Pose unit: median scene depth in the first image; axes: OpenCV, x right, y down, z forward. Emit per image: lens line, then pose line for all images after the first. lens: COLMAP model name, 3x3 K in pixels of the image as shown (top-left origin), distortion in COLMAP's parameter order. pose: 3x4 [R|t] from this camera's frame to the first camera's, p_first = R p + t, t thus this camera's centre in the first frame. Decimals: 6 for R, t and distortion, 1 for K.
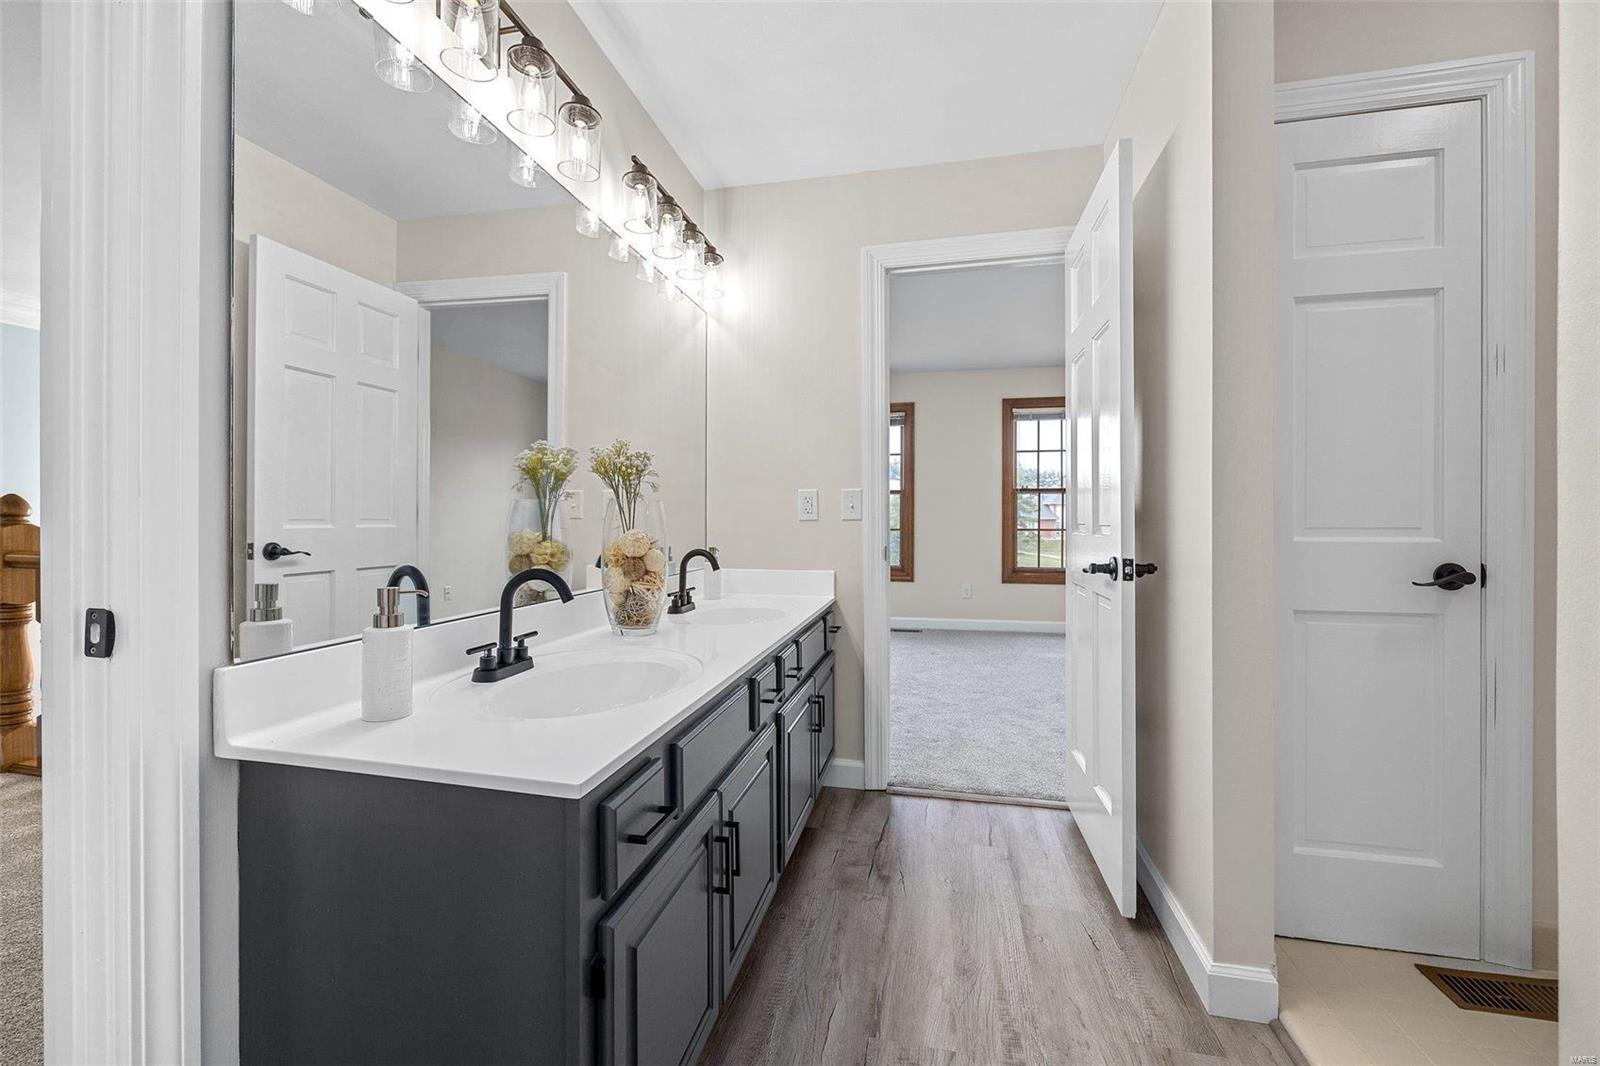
lens RADIAL K [[655.5, 0, 800.0], [0, 655.5, 533.0], [0, 0, 1]] dist [0.000331, 0.000077]
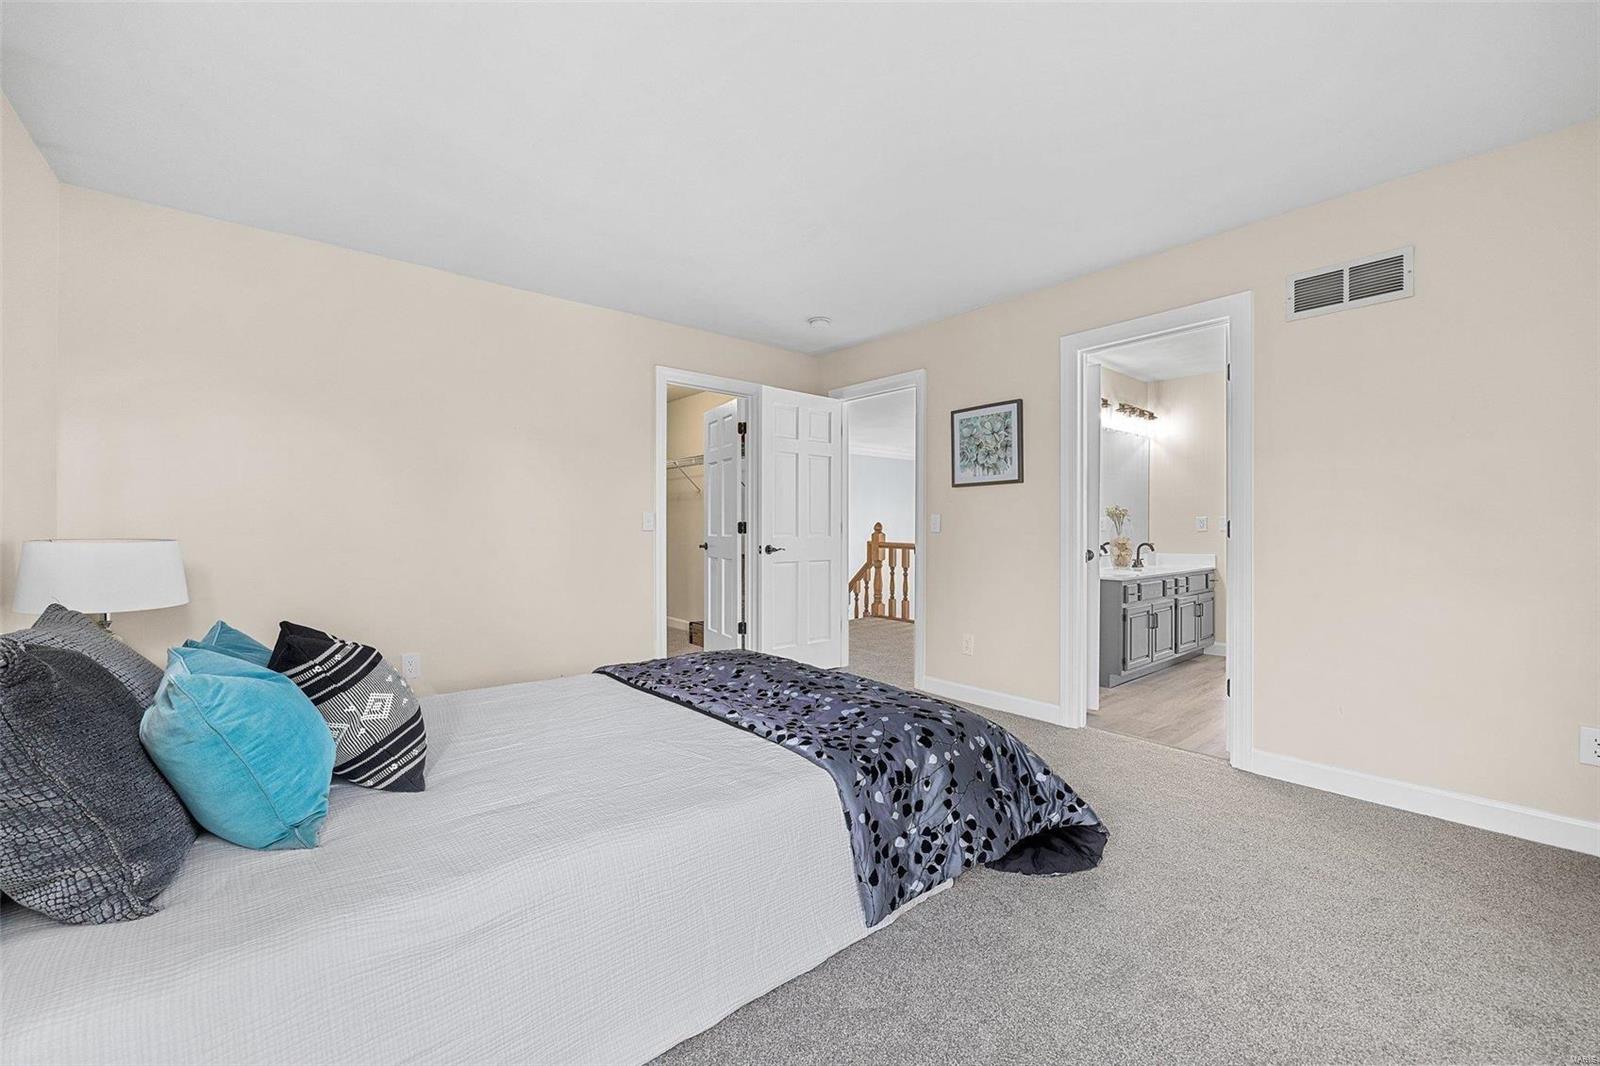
lens RADIAL K [[655.5, 0, 800.0], [0, 655.5, 533.0], [0, 0, 1]] dist [0.000331, 0.000077]
pose [[0.805714, 0.002319, -0.592300, 0.275641], [-0.009137, 0.999922, -0.008514, 0.021922], [0.592234, 0.012272, 0.805673, -1.866756]]
